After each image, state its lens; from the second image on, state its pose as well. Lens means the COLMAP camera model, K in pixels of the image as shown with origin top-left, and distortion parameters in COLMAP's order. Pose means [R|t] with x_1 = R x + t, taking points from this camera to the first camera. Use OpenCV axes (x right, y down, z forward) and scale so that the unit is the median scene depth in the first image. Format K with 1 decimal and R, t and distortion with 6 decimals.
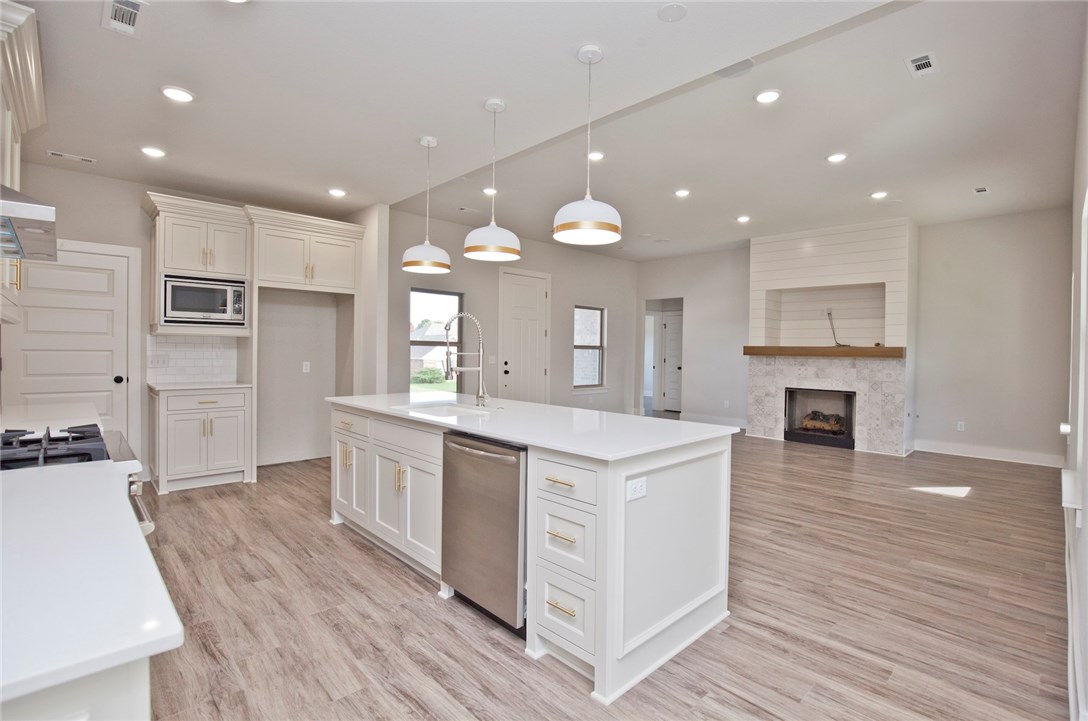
lens RADIAL K [[509.5, 0, 551.5], [0, 509.5, 356.2], [0, 0, 1]] dist [-0.038348, 0.009344]
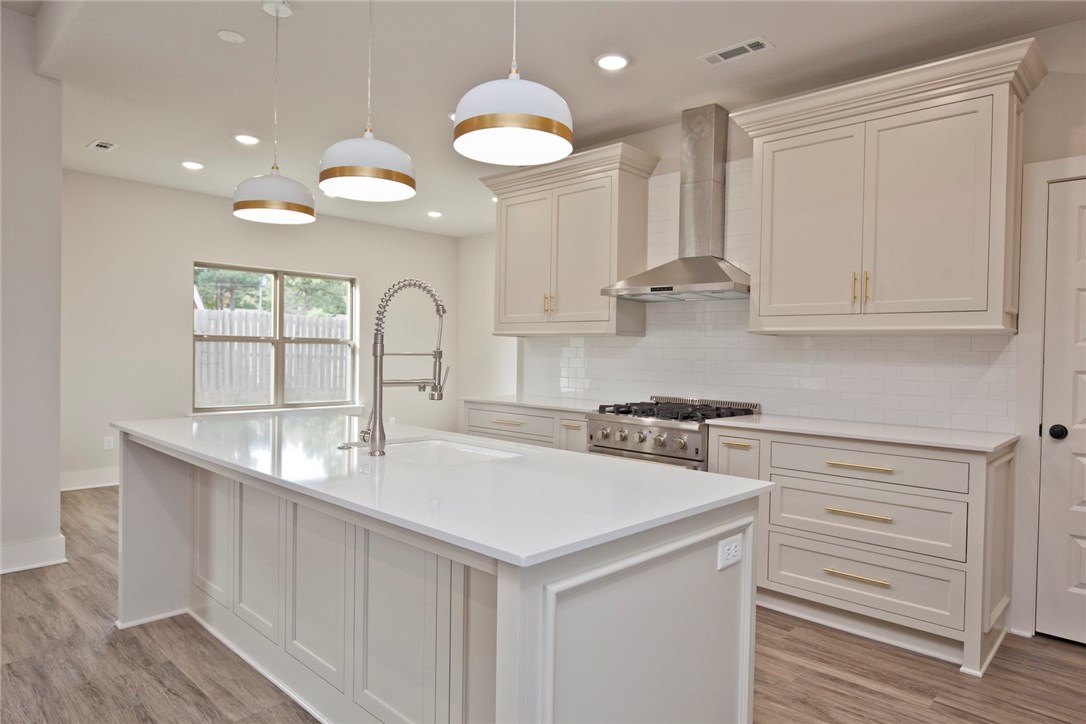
lens RADIAL K [[659.4, 0, 554.5], [0, 659.4, 361.5], [0, 0, 1]] dist [-0.001892, 0.001392]
pose [[-0.998403, -0.030636, -0.047457, -0.204821], [-0.031928, 0.999134, 0.026699, -0.015536], [0.046598, 0.028171, -0.998516, 1.205488]]
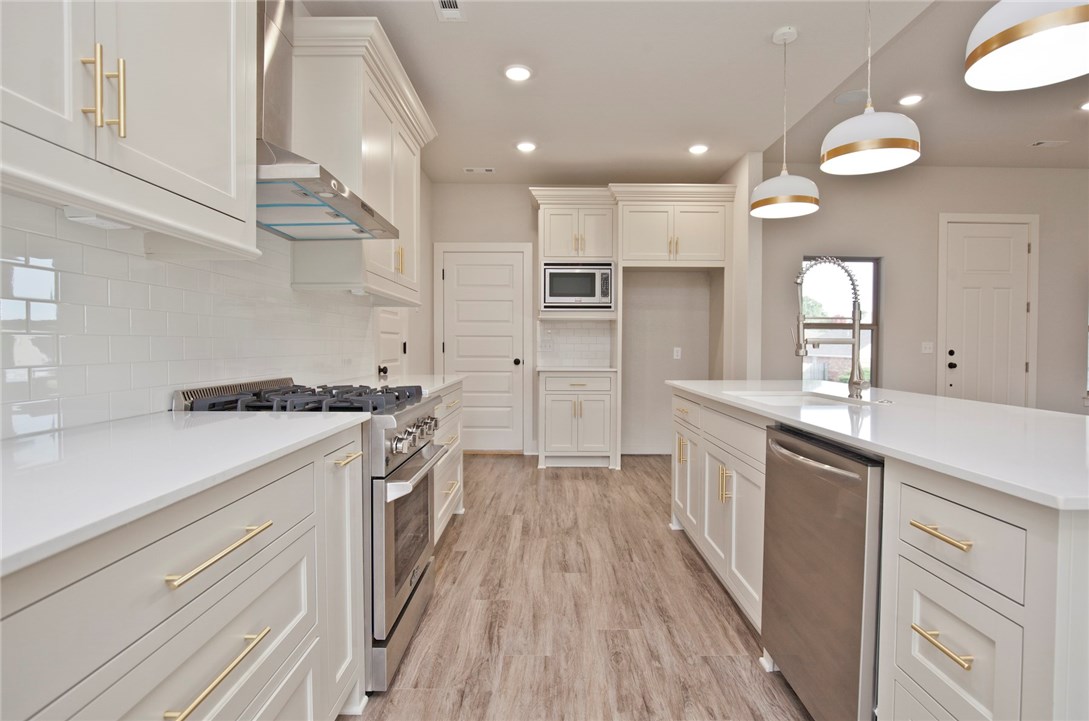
lens RADIAL K [[548.1, 0, 550.3], [0, 548.1, 360.6], [0, 0, 1]] dist [-0.025003, 0.000652]
pose [[0.721884, 0.008361, -0.691963, 0.044830], [-0.001549, 0.999944, 0.010467, 0.030881], [0.692012, -0.006484, 0.721857, 0.153808]]
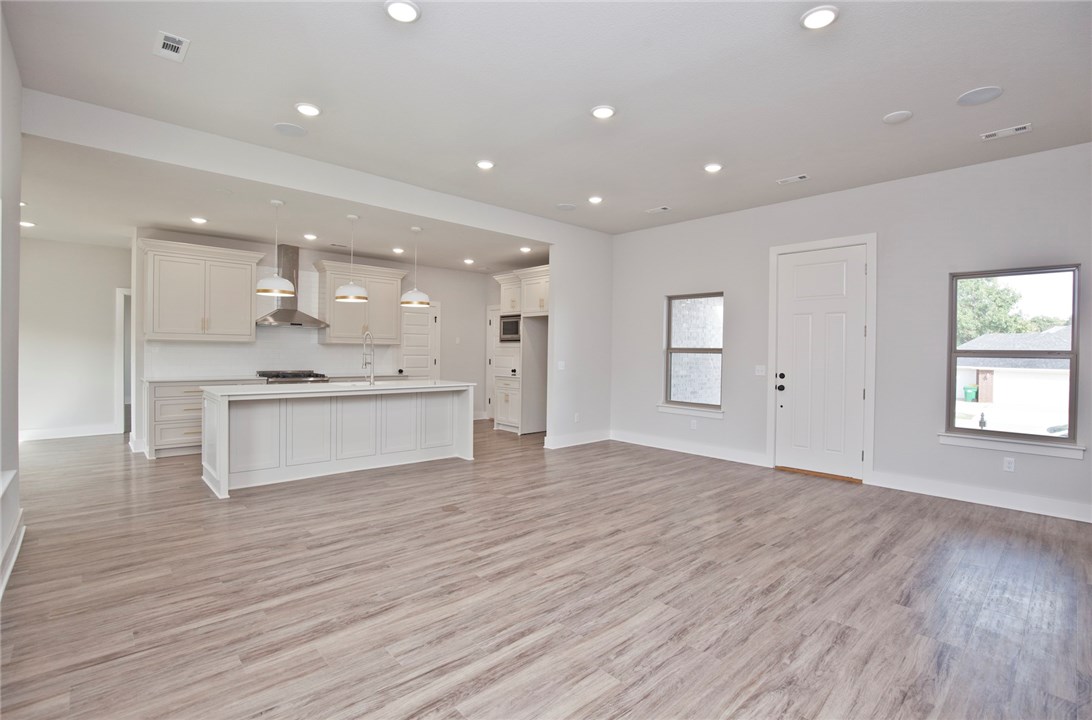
lens RADIAL K [[506.3, 0, 553.9], [0, 506.3, 356.9], [0, 0, 1]] dist [-0.038247, 0.009066]
pose [[-0.017696, -0.004264, -0.999834, 1.123153], [-0.025168, 0.999676, -0.003818, -0.003990], [0.999527, 0.025096, -0.017797, 1.182788]]
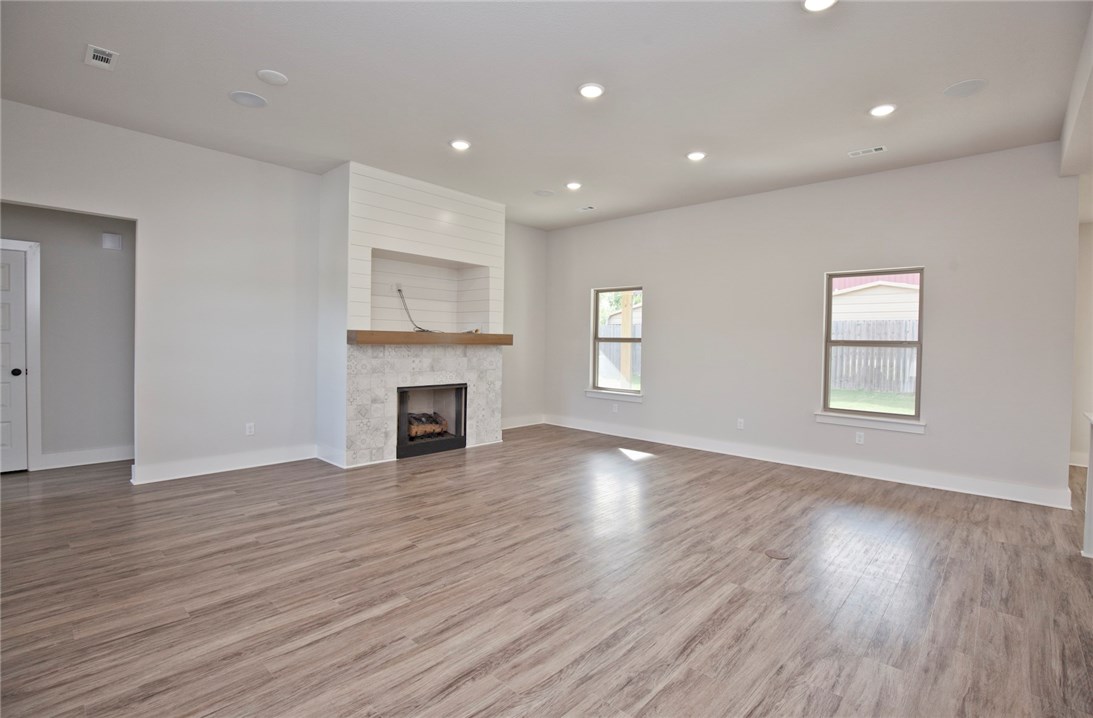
lens RADIAL K [[506.7, 0, 554.4], [0, 506.7, 355.9], [0, 0, 1]] dist [-0.038247, 0.009066]
pose [[-0.054937, -0.047209, 0.997373, -0.452370], [-0.007279, 0.998874, 0.046879, -0.032245], [-0.998463, -0.004685, -0.055219, 1.332945]]
